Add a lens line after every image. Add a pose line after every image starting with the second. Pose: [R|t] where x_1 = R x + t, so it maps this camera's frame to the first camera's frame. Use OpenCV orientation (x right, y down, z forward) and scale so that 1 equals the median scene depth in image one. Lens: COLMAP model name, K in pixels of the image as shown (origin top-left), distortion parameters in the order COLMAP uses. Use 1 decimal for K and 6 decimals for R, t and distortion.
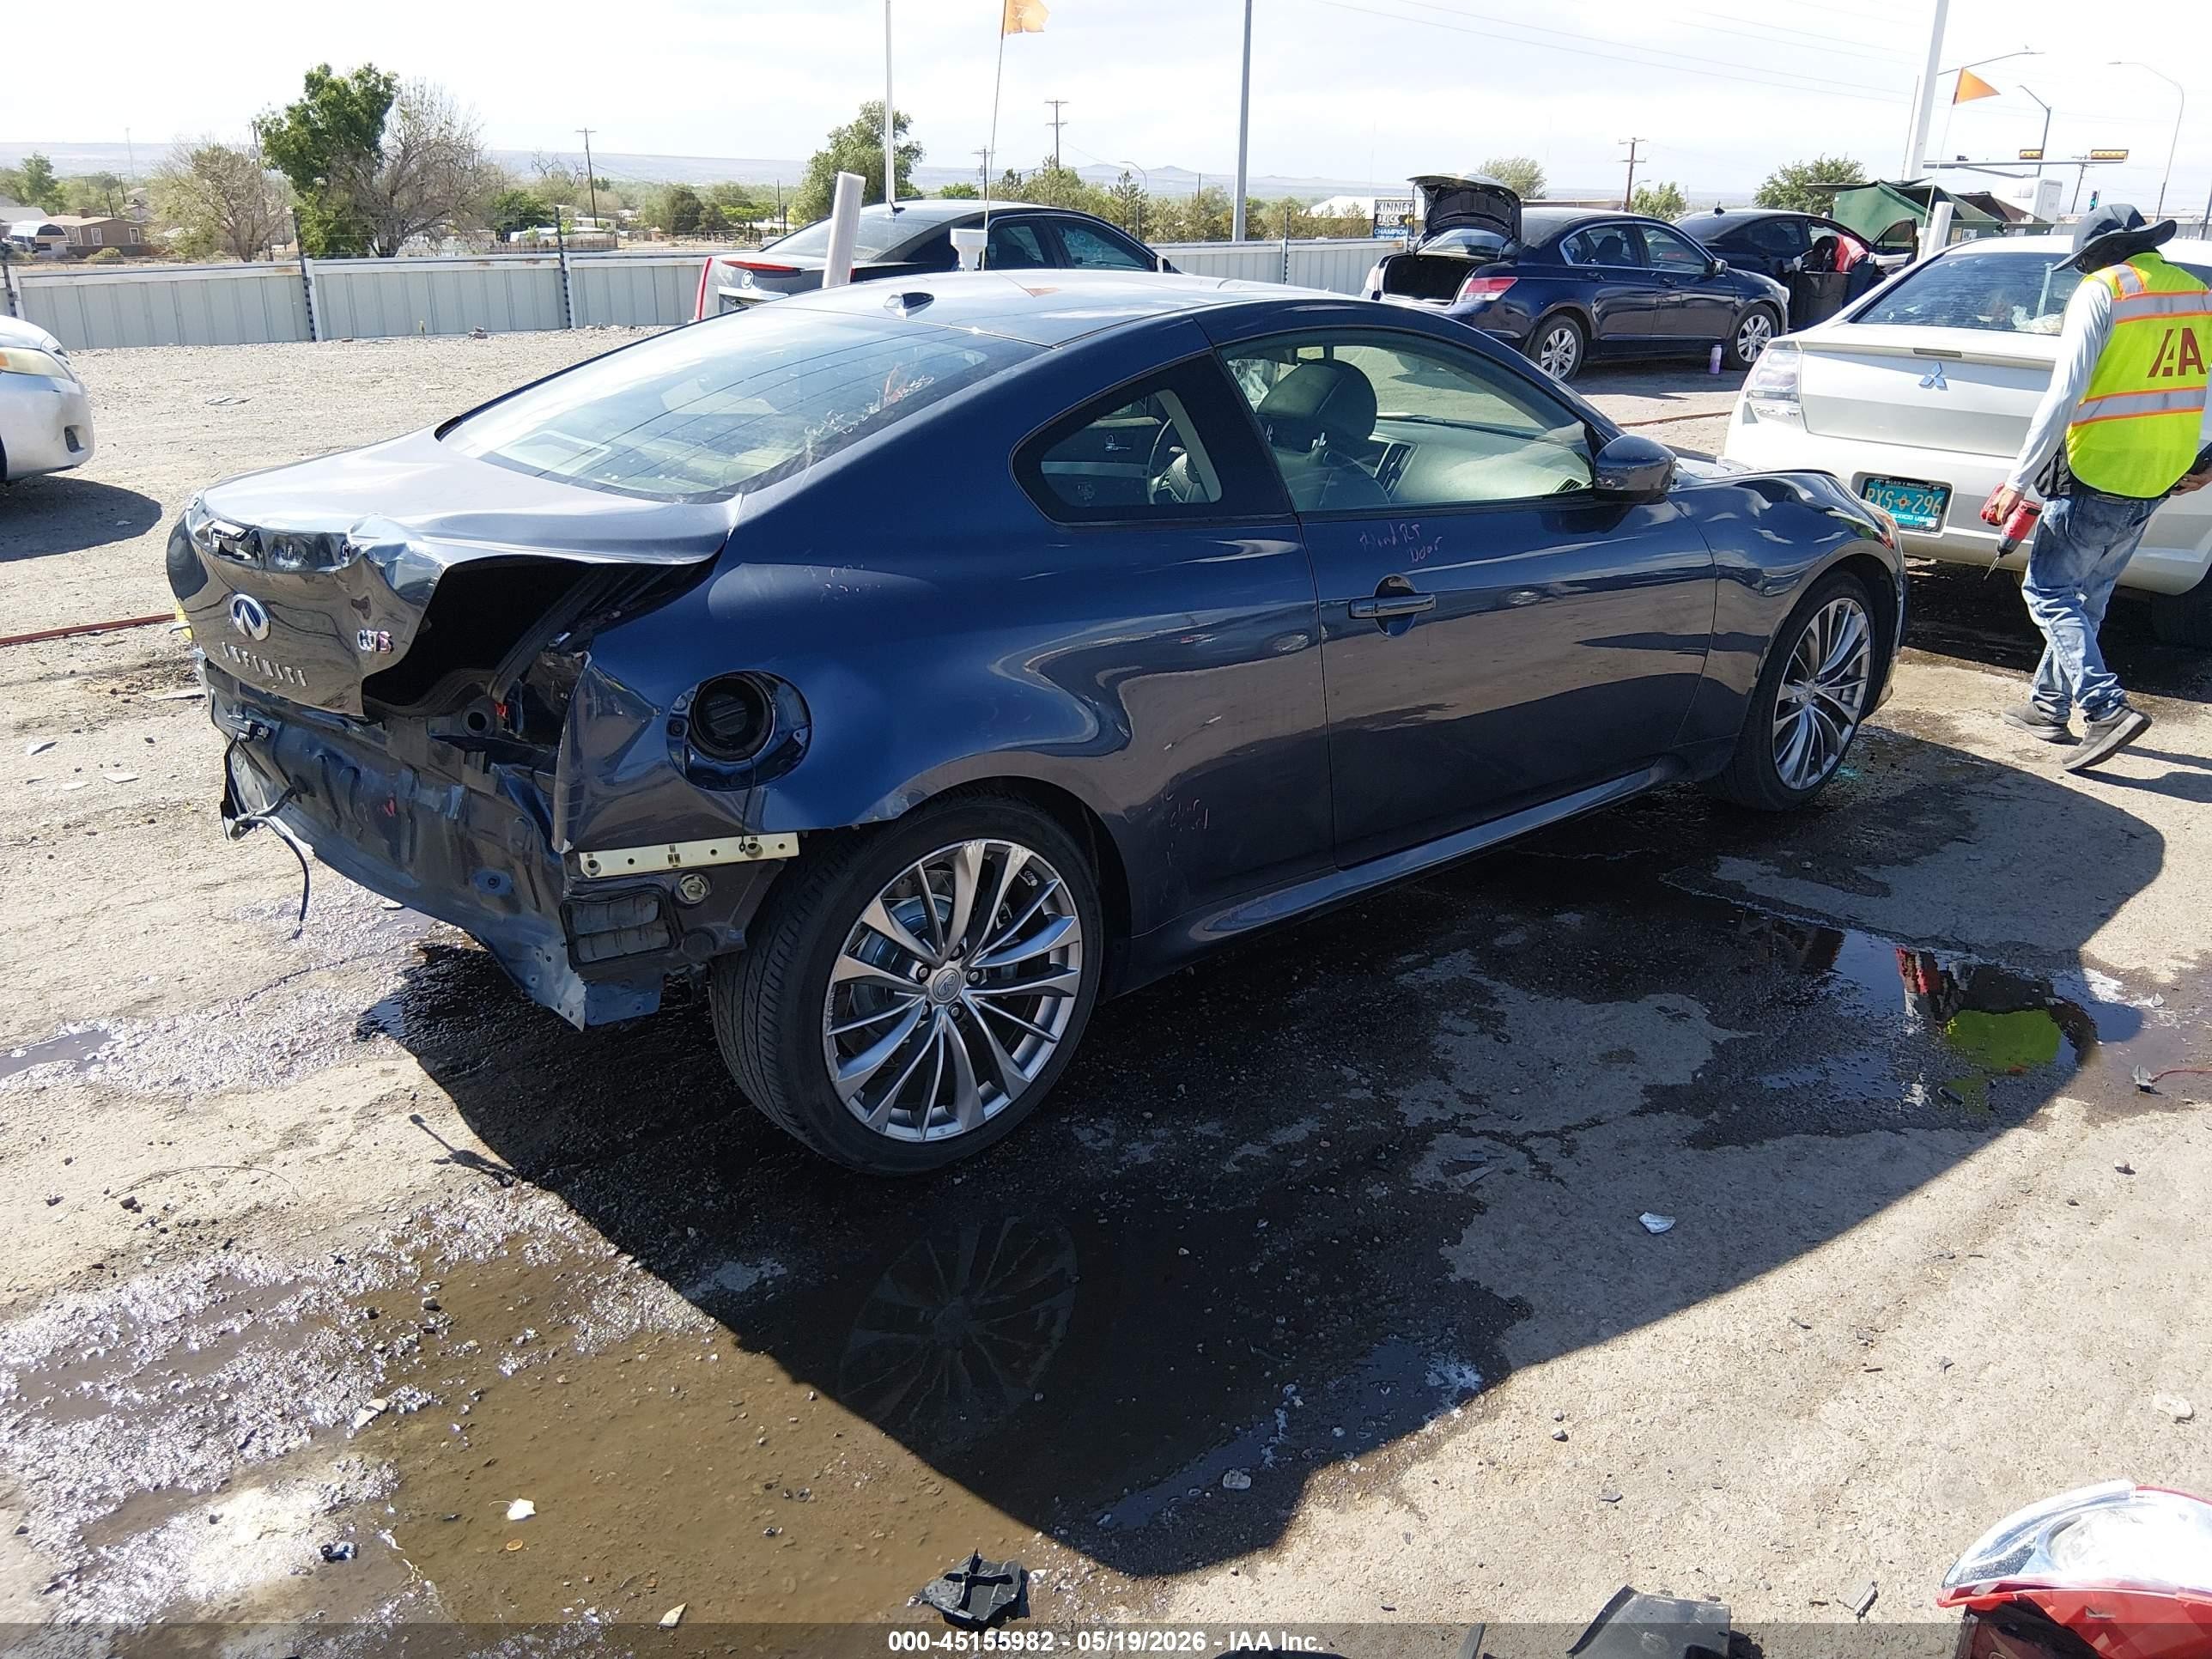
lens RADIAL K [[1668.3, 0, 1115.4], [0, 1668.3, 829.7], [0, 0, 1]] dist [0.105940, -0.192629]
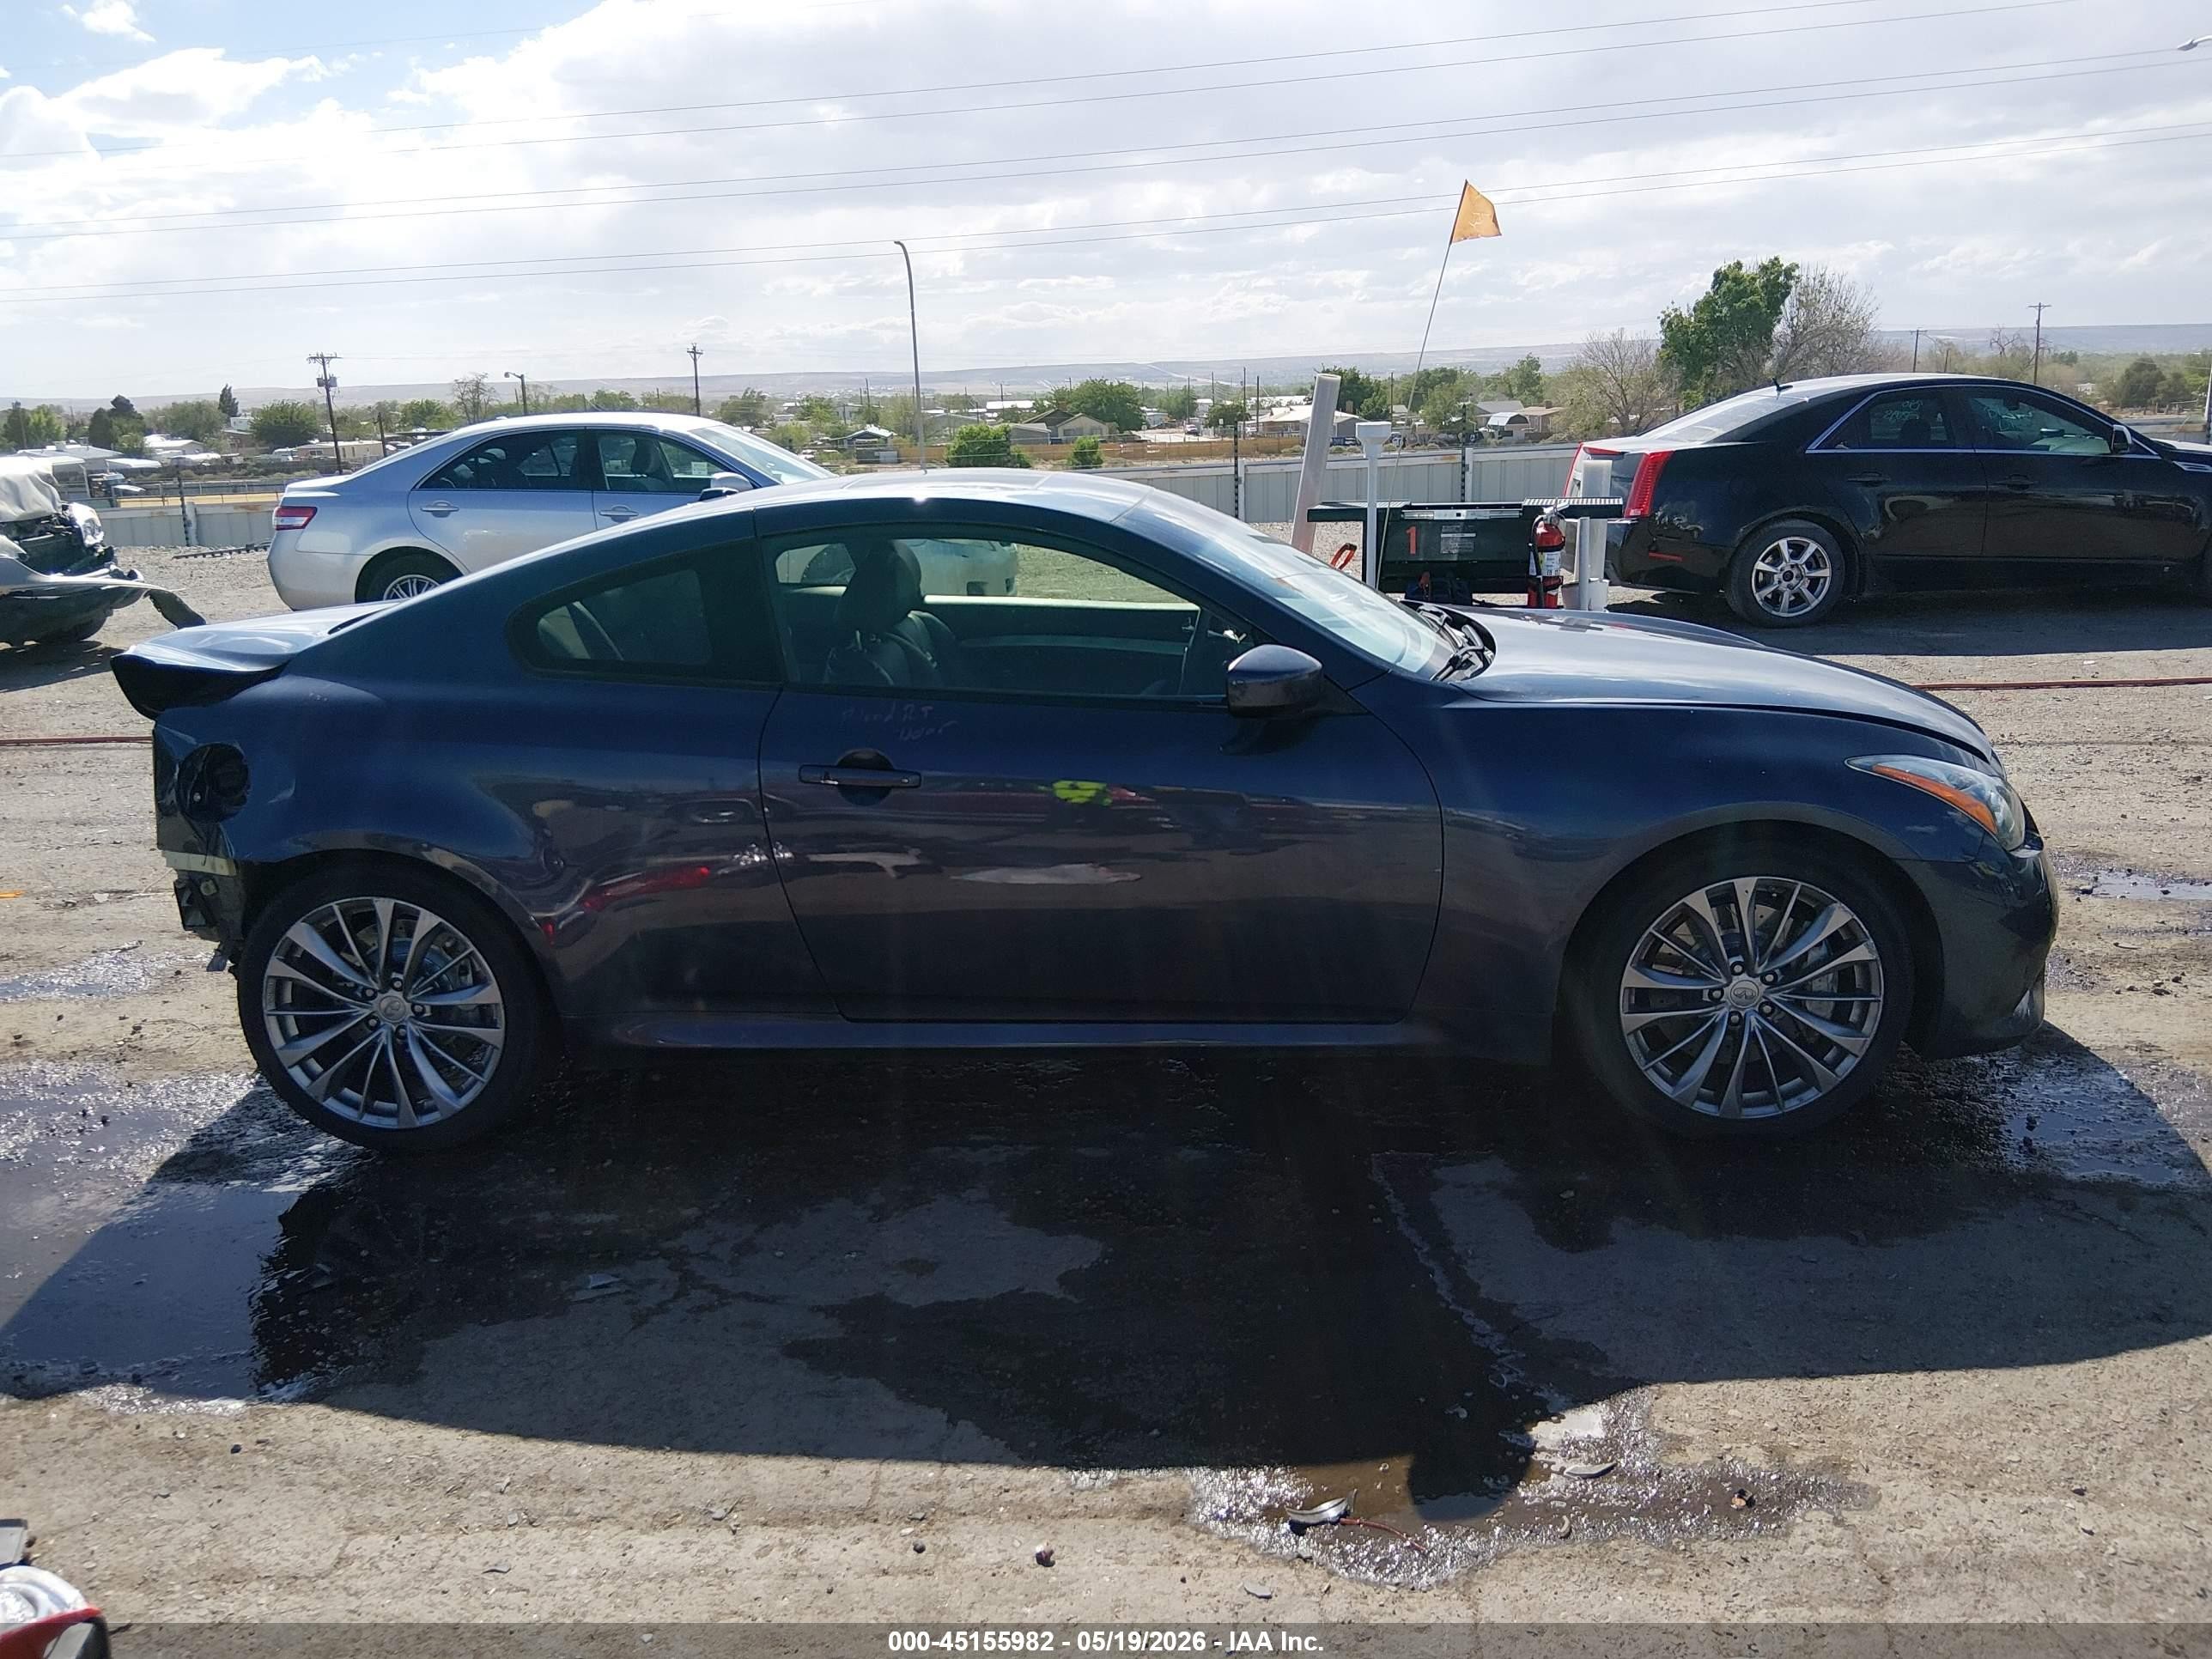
lens RADIAL K [[1674.4, 0, 1055.8], [0, 1674.4, 866.9], [0, 0, 1]] dist [0.067710, -0.112781]
pose [[0.703863, 0.149290, -0.694471, 1.172313], [-0.203759, 0.979013, 0.003943, -0.127482], [0.680485, 0.138729, 0.719510, 0.401918]]
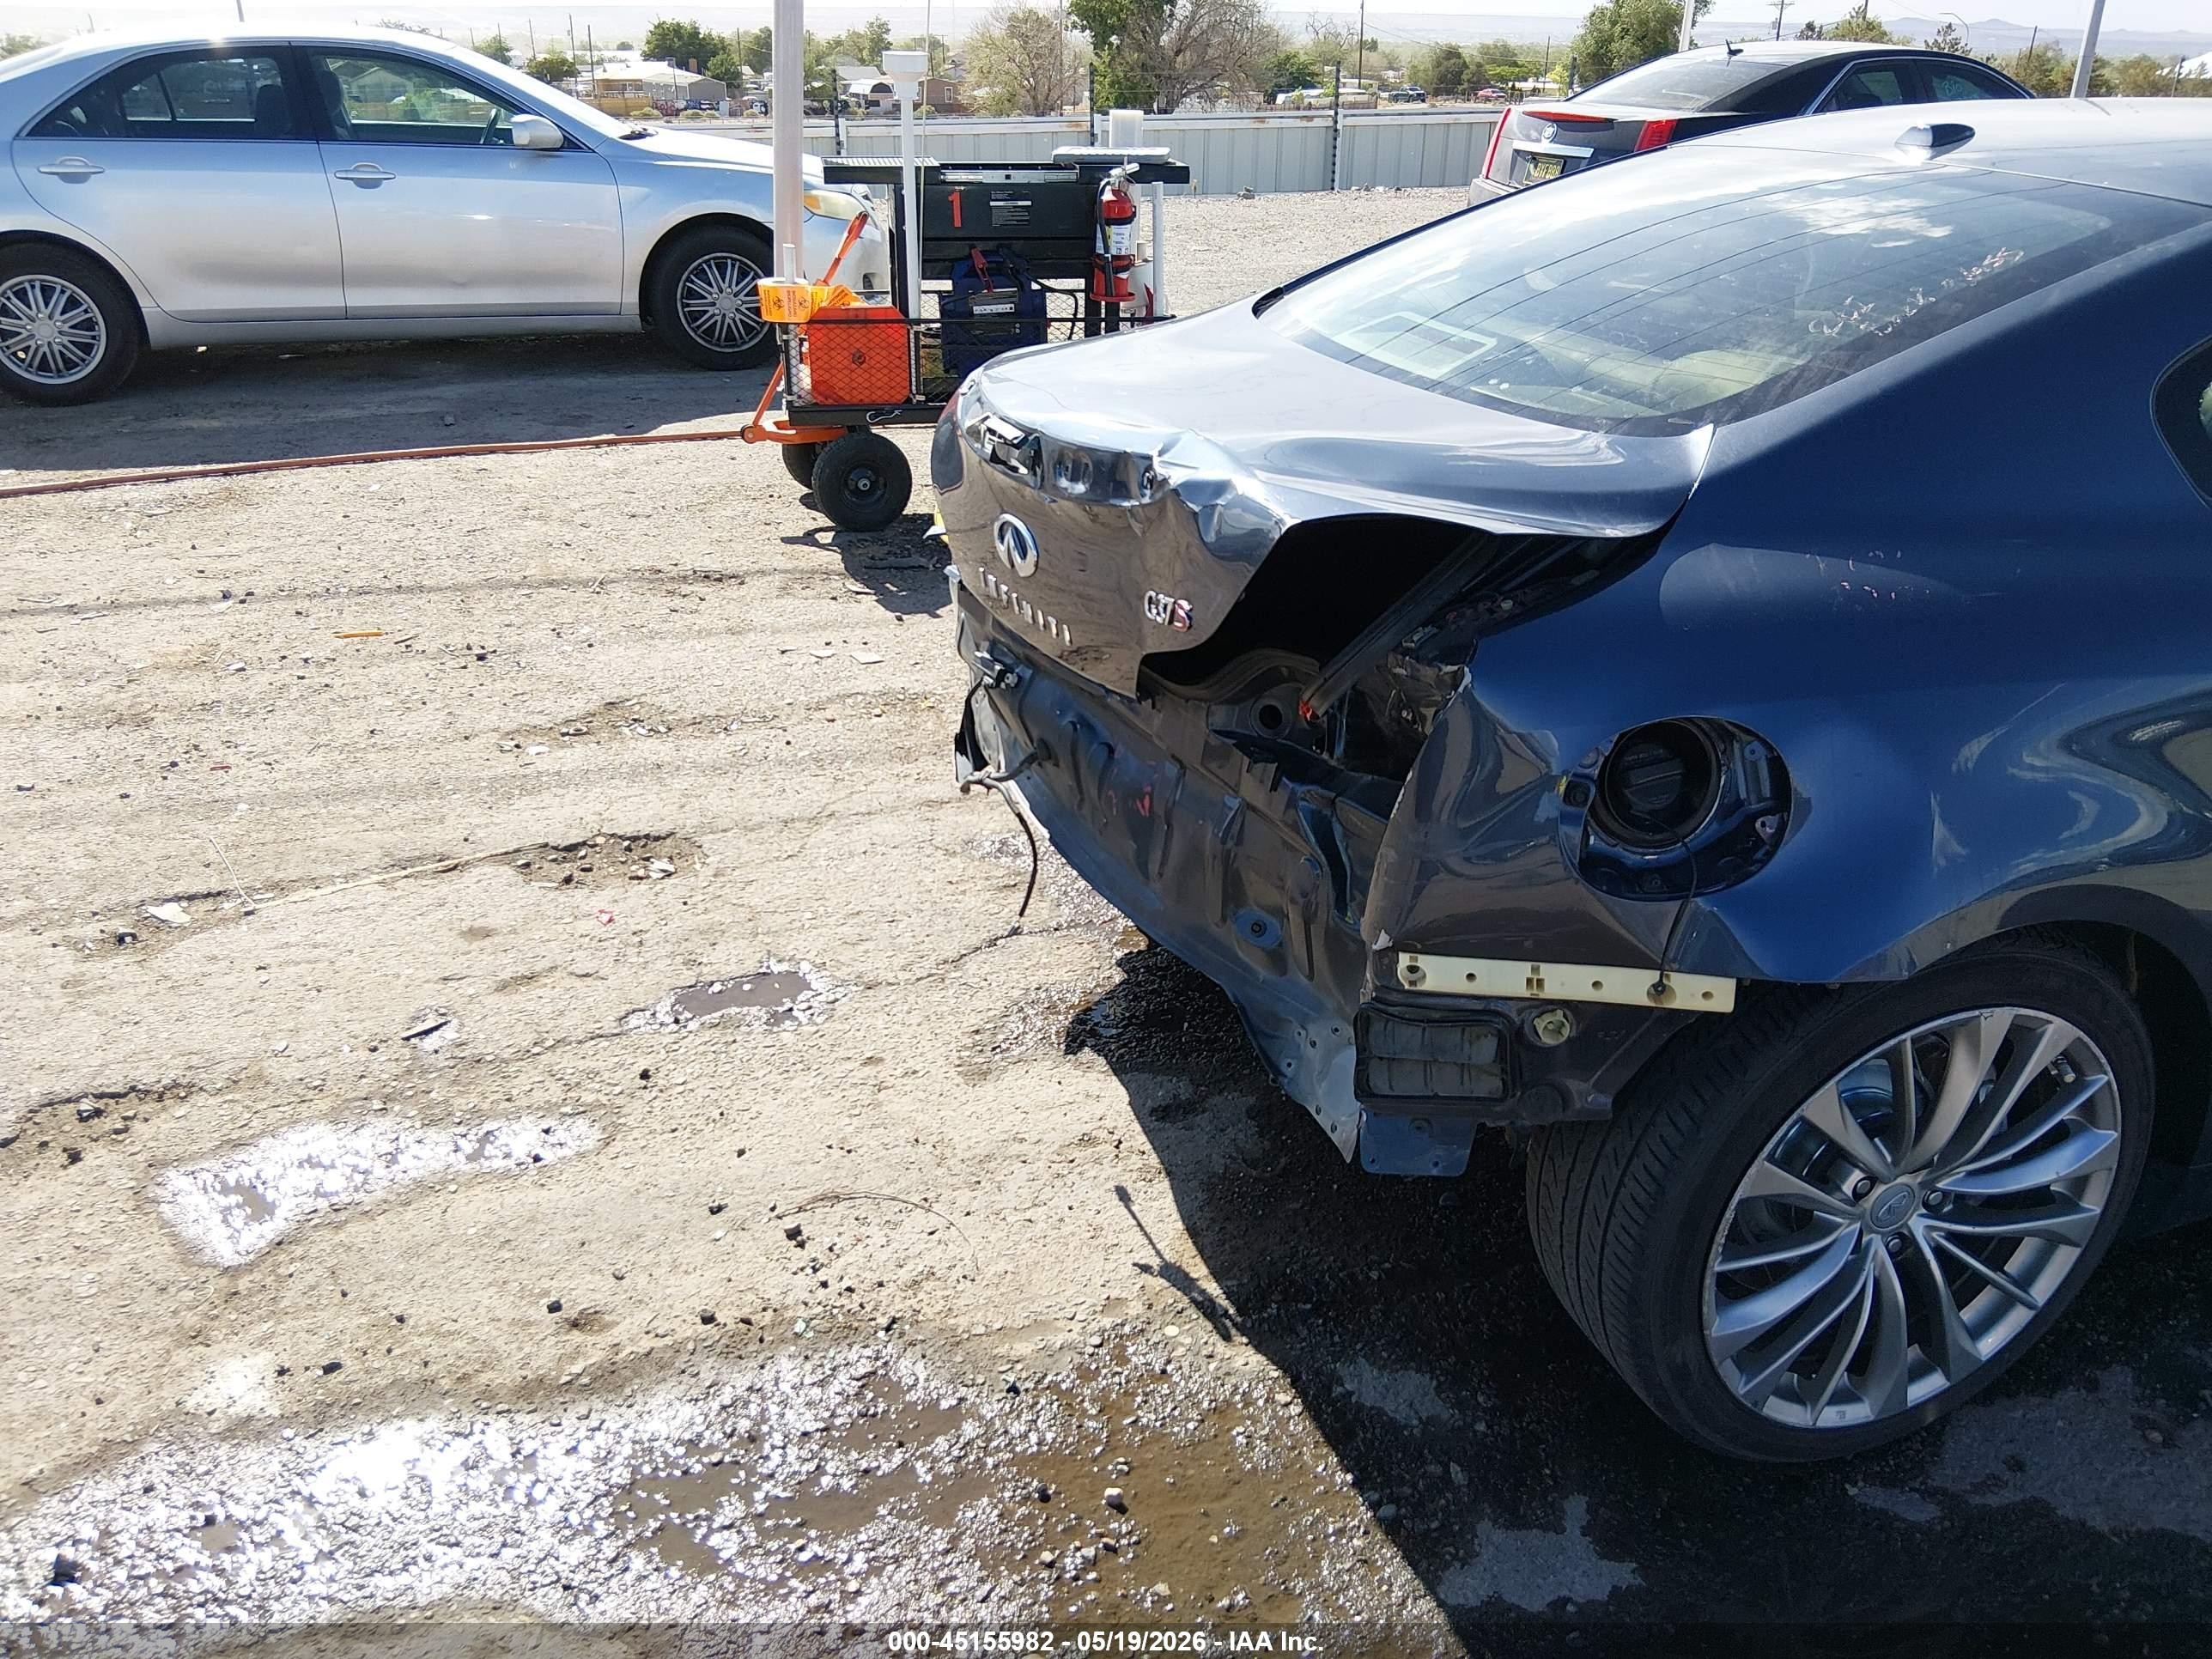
lens RADIAL K [[1668.3, 0, 1115.4], [0, 1668.3, 829.7], [0, 0, 1]] dist [0.105940, -0.192629]
pose [[0.916027, 0.159649, -0.367976, -0.161360], [-0.133172, 0.986390, 0.096438, -0.075258], [0.378364, -0.039336, 0.924821, 0.293475]]
